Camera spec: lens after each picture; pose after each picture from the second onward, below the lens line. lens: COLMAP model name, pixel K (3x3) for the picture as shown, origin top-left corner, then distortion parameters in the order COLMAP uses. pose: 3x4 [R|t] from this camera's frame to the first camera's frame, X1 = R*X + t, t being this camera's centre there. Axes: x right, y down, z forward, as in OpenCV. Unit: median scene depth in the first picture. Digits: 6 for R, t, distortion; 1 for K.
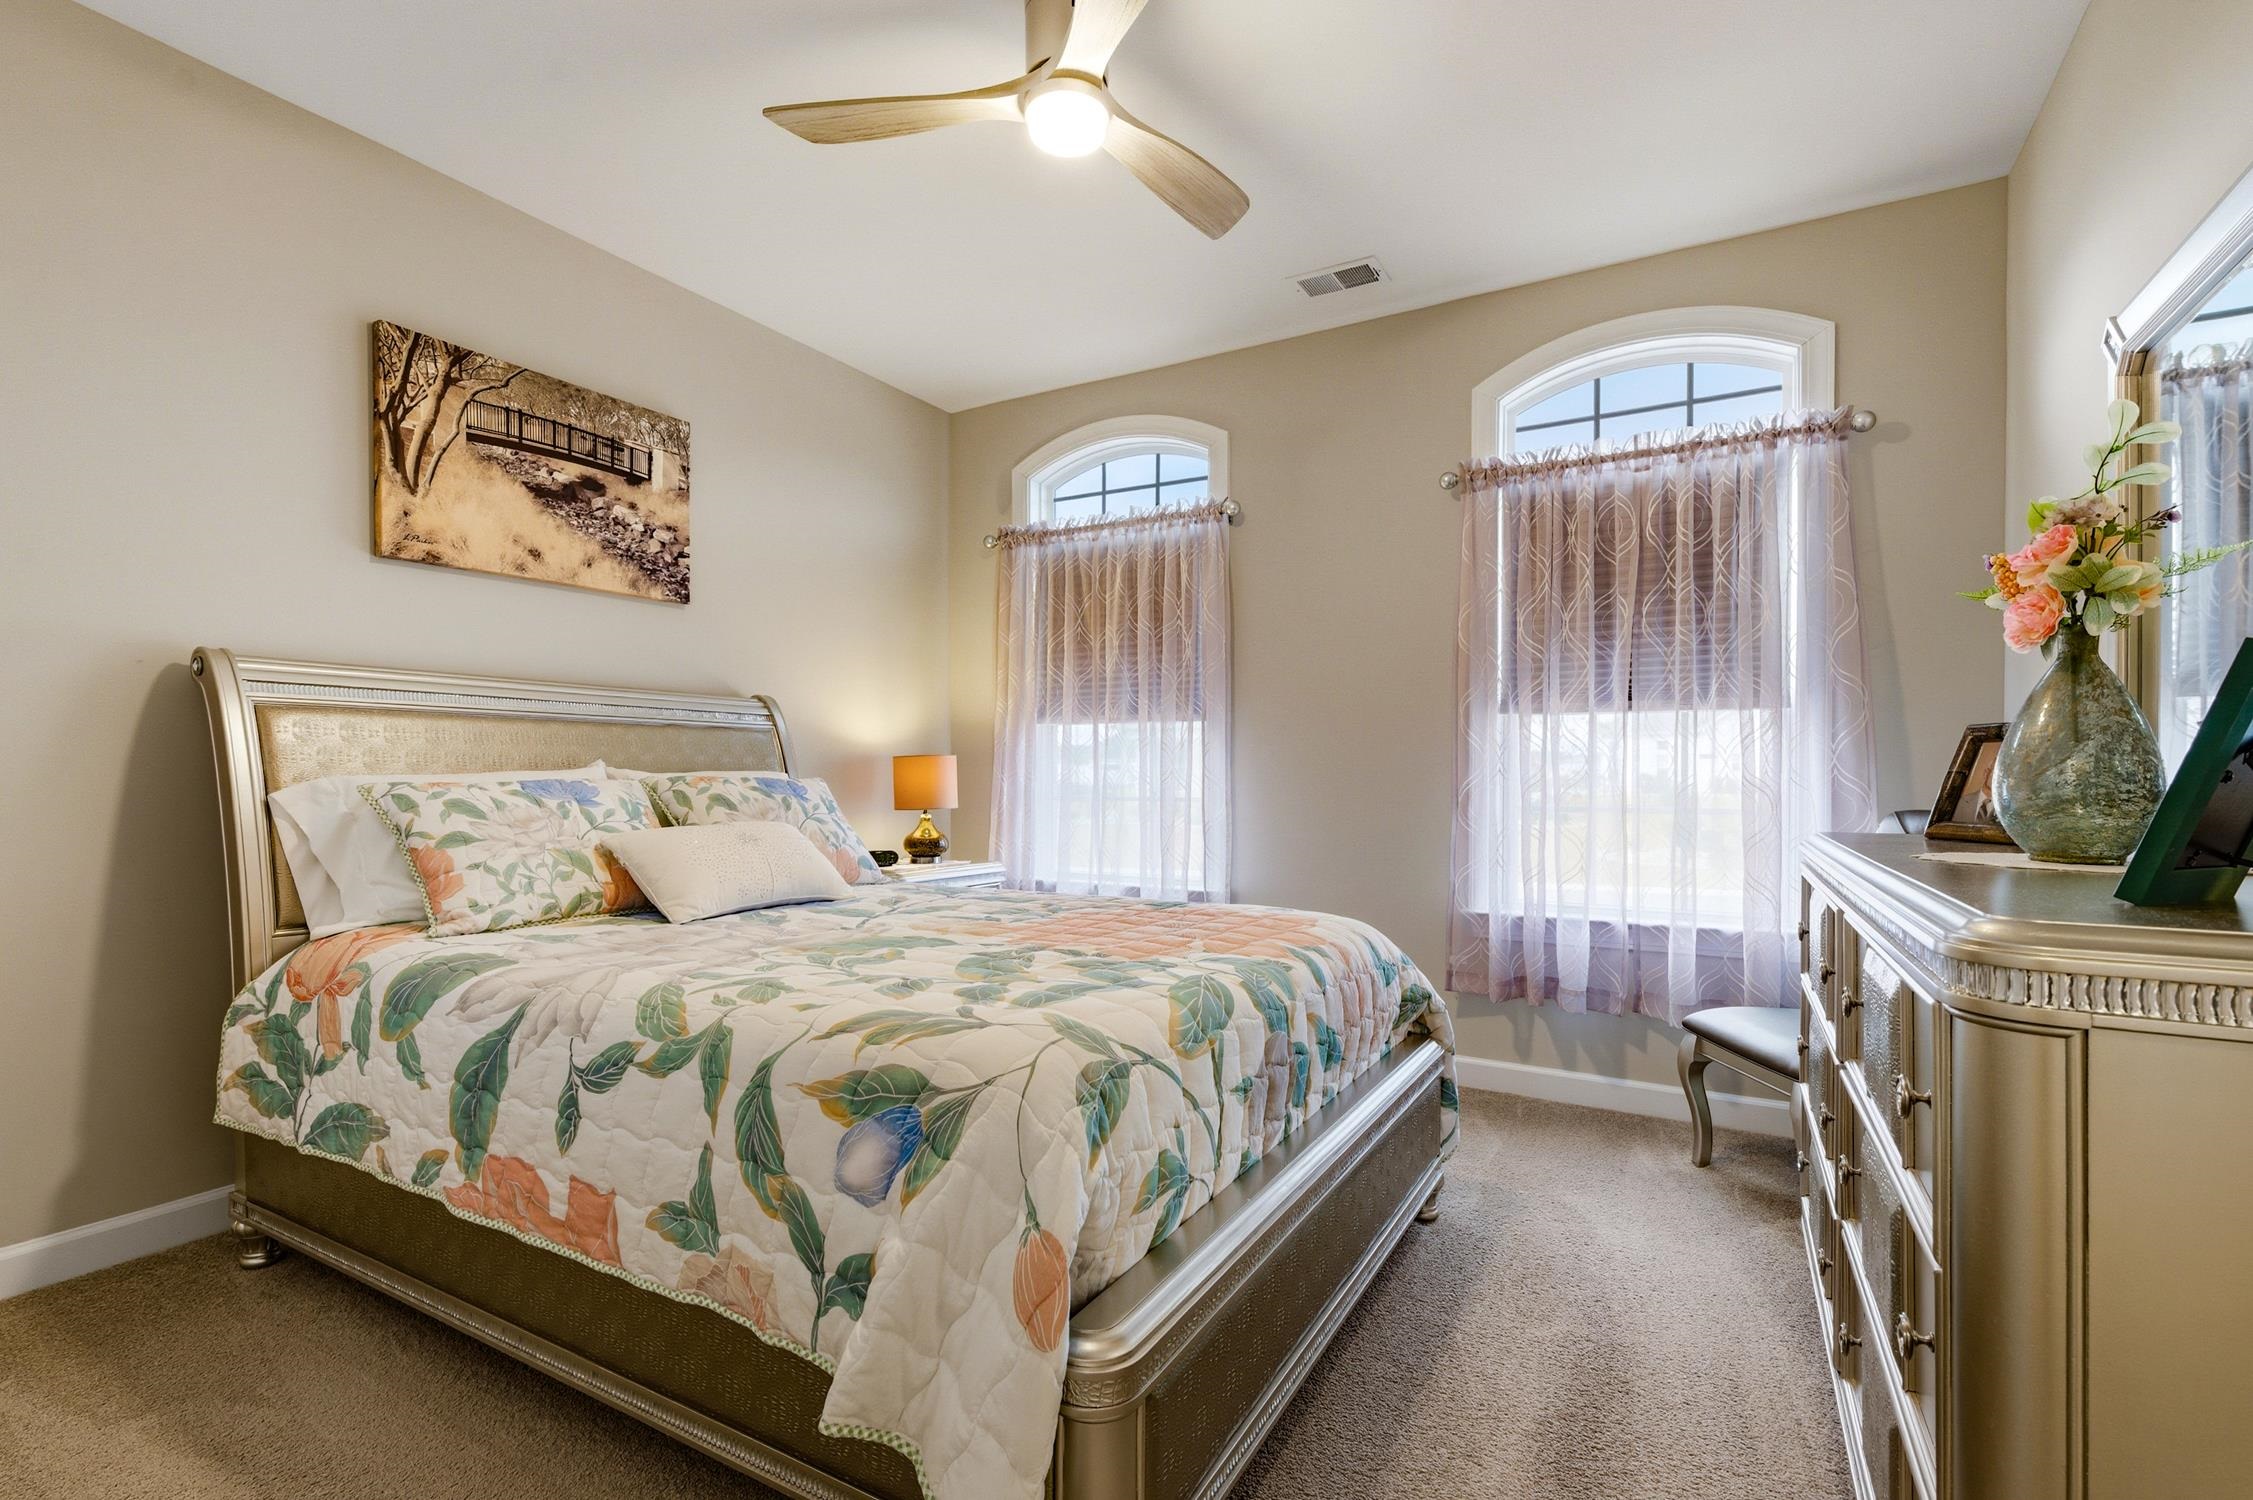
lens RADIAL K [[1048.5, 0, 1130.3], [0, 1048.5, 759.4], [0, 0, 1]] dist [0.011084, 0.002110]
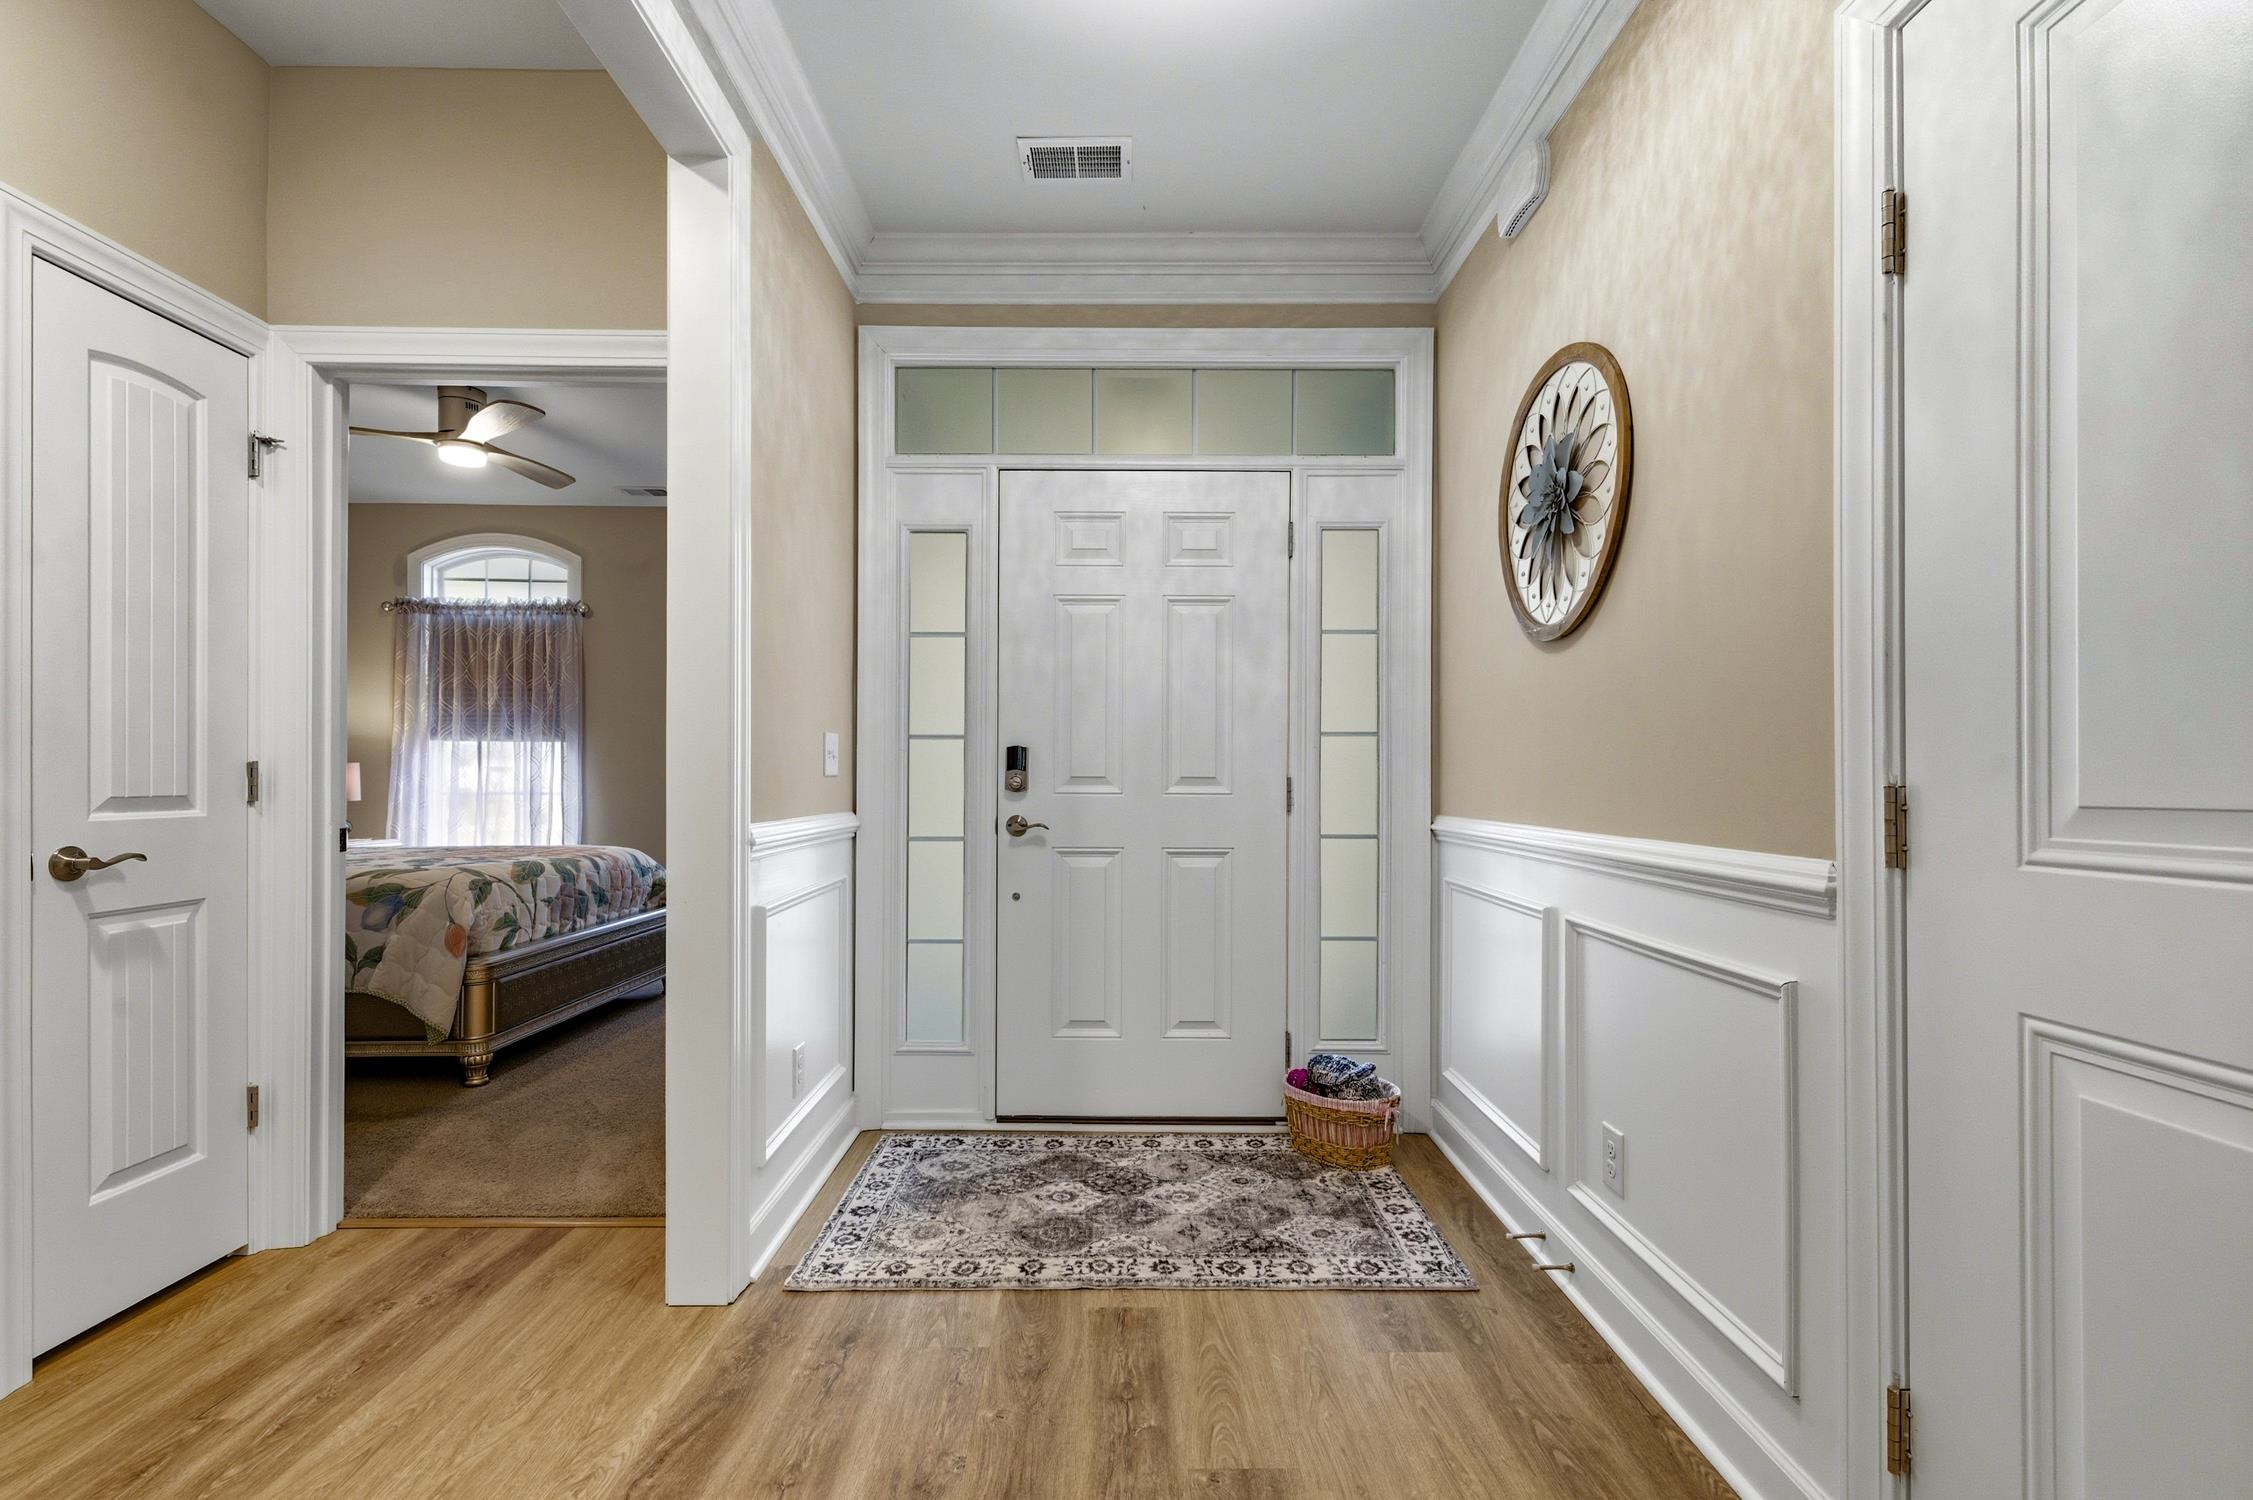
lens RADIAL K [[989.6, 0, 1135.4], [0, 989.6, 766.2], [0, 0, 1]] dist [0.001138, 0.000037]
pose [[0.851637, 0.005516, 0.524103, 0.024407], [-0.007453, 0.999971, 0.001586, -0.009572], [-0.524079, -0.005257, 0.851653, -0.696661]]
